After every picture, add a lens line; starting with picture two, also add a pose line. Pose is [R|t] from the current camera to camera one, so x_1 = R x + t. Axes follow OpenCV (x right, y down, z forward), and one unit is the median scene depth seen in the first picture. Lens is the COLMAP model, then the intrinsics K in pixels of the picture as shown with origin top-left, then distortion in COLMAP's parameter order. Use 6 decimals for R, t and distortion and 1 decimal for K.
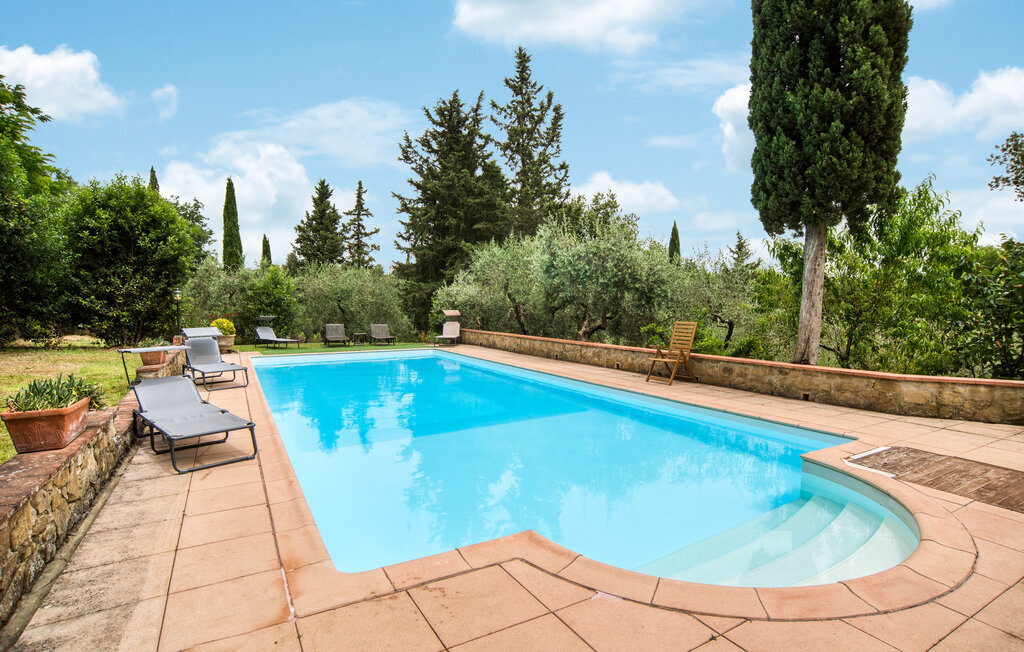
lens RADIAL K [[516.1, 0, 502.4], [0, 516.1, 319.6], [0, 0, 1]] dist [-0.082222, 0.028377]
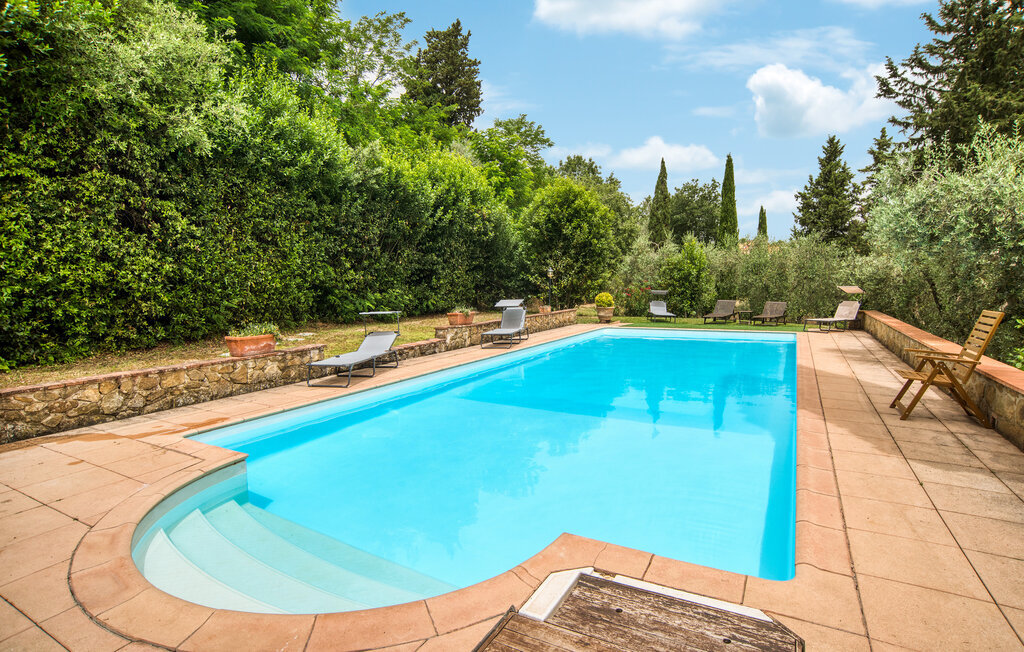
lens RADIAL K [[516.1, 0, 502.4], [0, 516.1, 319.6], [0, 0, 1]] dist [-0.082222, 0.028377]
pose [[0.530244, 0.057677, -0.845881, 0.156193], [-0.013149, 0.998123, 0.059816, -0.003649], [0.847743, -0.020594, 0.530007, 0.089941]]
